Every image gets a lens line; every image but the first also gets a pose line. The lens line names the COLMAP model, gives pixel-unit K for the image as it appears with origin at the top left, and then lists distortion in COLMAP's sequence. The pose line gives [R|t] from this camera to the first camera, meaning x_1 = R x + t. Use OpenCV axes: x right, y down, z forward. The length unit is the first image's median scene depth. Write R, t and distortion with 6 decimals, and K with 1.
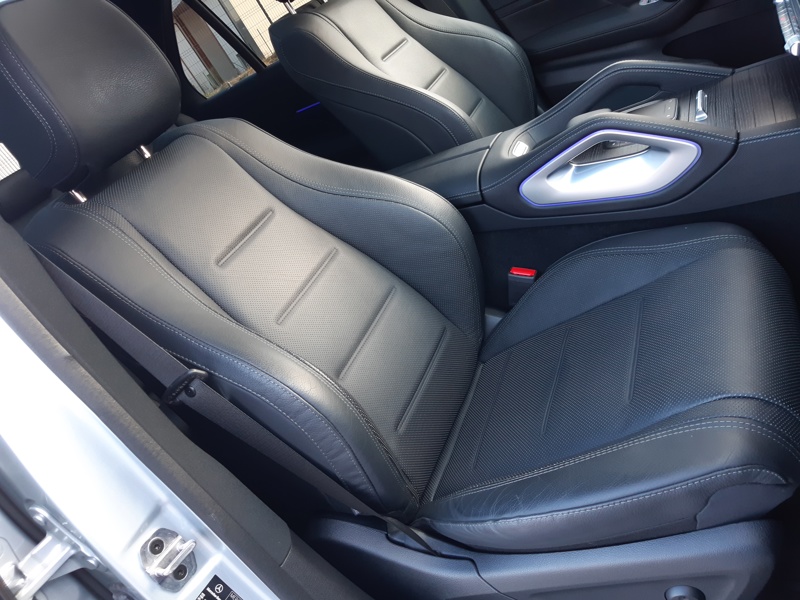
lens RADIAL K [[614.1, 0, 400.0], [0, 614.1, 300.0], [0, 0, 1]] dist [0.077154, -0.141862]
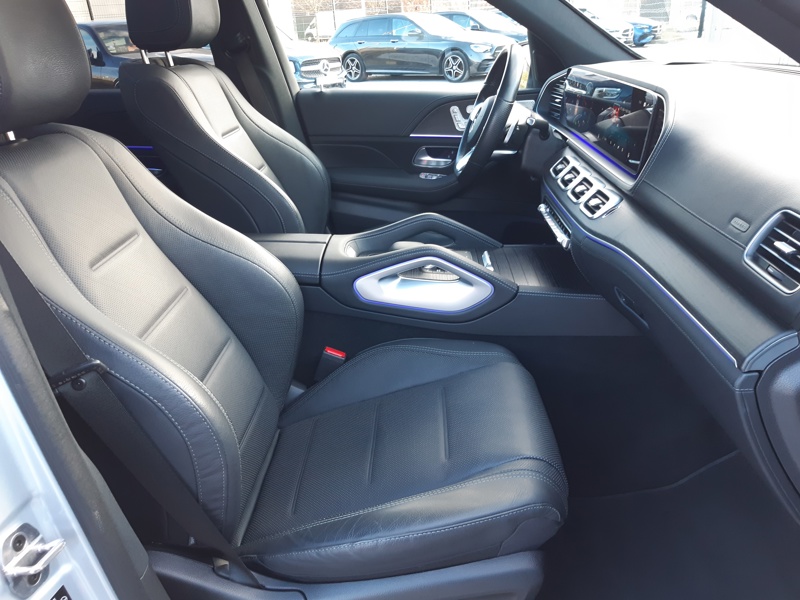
lens RADIAL K [[614.1, 0, 400.0], [0, 614.1, 300.0], [0, 0, 1]] dist [0.077154, -0.141862]
pose [[0.835942, 0.262290, 0.482084, -0.343459], [-0.165449, 0.957977, -0.234321, 0.135111], [-0.523286, 0.116119, 0.844209, -0.061078]]
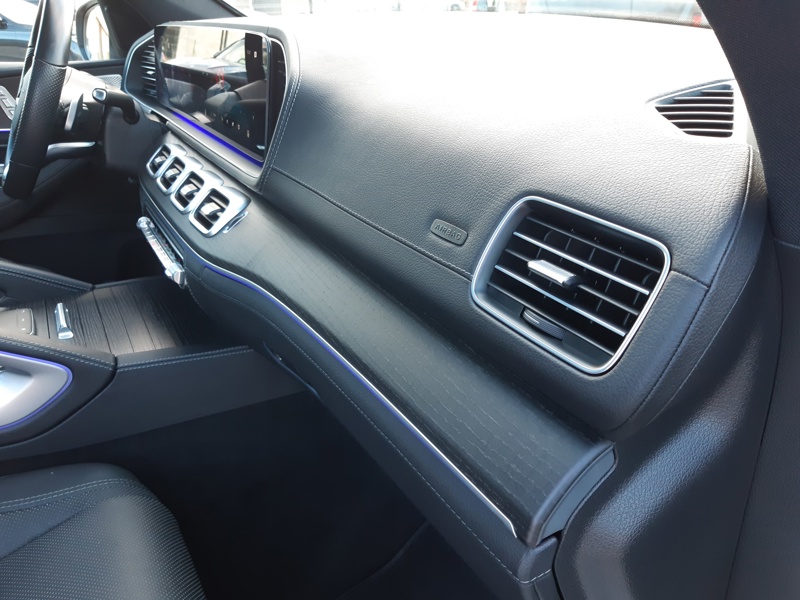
lens RADIAL K [[614.1, 0, 400.0], [0, 614.1, 300.0], [0, 0, 1]] dist [0.077154, -0.141862]
pose [[0.525400, 0.129147, 0.840997, 0.010781], [0.147019, 0.959767, -0.239233, -0.073532], [-0.838057, 0.249335, 0.485275, 0.204214]]
